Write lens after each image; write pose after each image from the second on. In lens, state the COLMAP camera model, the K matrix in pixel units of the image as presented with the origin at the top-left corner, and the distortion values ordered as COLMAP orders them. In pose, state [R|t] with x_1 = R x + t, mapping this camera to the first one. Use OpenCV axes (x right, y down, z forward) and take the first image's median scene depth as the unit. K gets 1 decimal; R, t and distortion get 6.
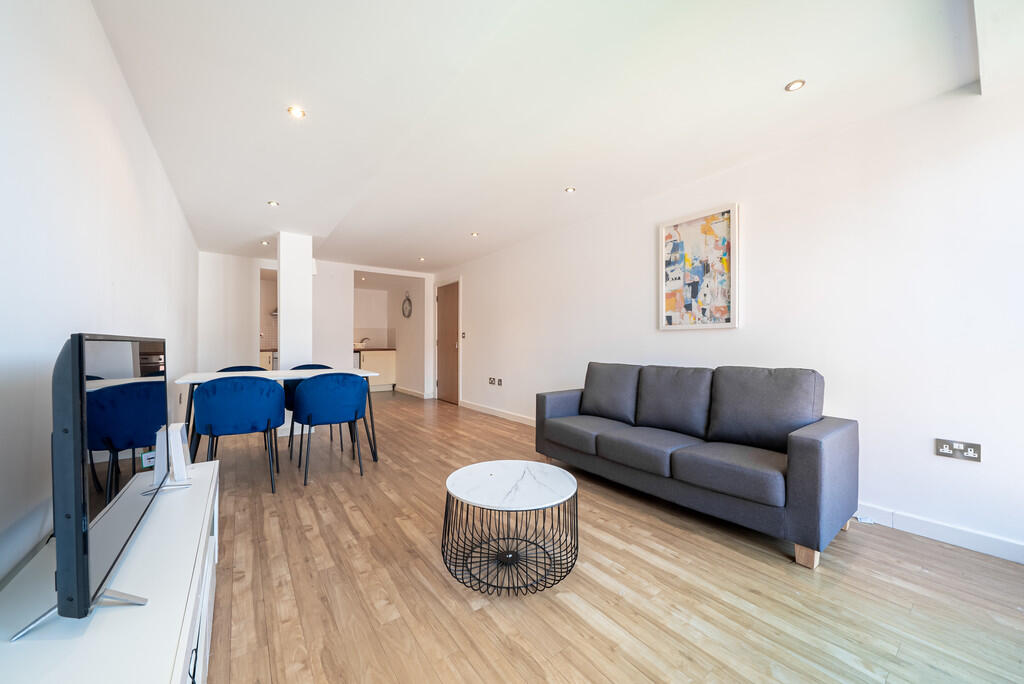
lens RADIAL K [[373.1, 0, 514.3], [0, 373.1, 342.7], [0, 0, 1]] dist [-0.008388, 0.000408]
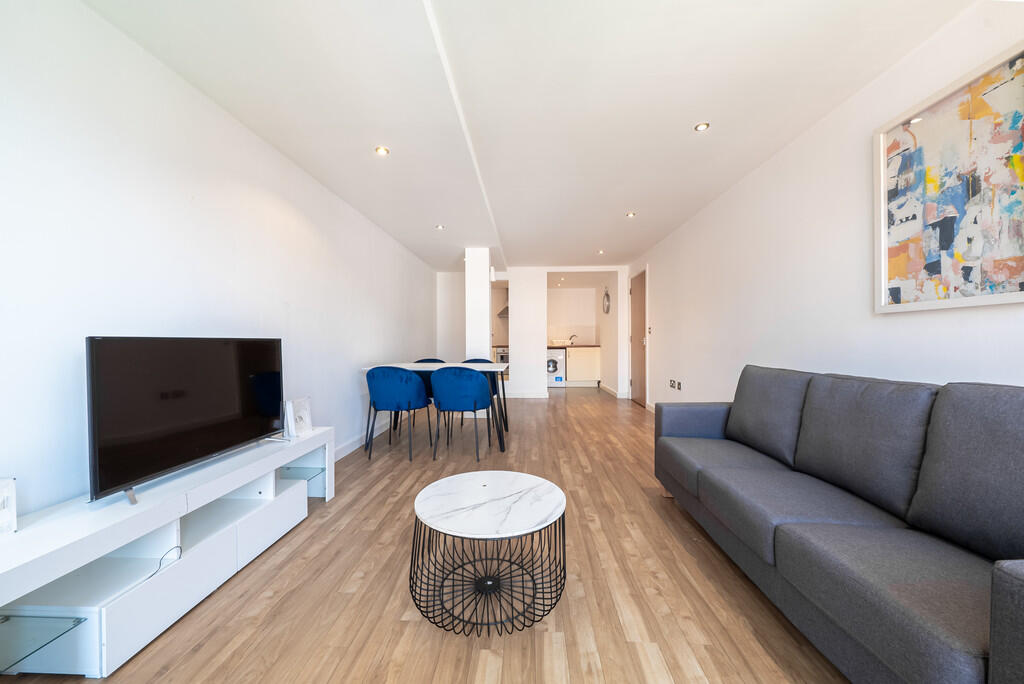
lens RADIAL K [[373.1, 0, 514.3], [0, 373.1, 342.7], [0, 0, 1]] dist [-0.008388, 0.000408]
pose [[0.774461, -0.002782, -0.632615, 0.344865], [0.008200, 0.999950, 0.005641, 0.003499], [0.632568, -0.009556, 0.774446, 0.216580]]
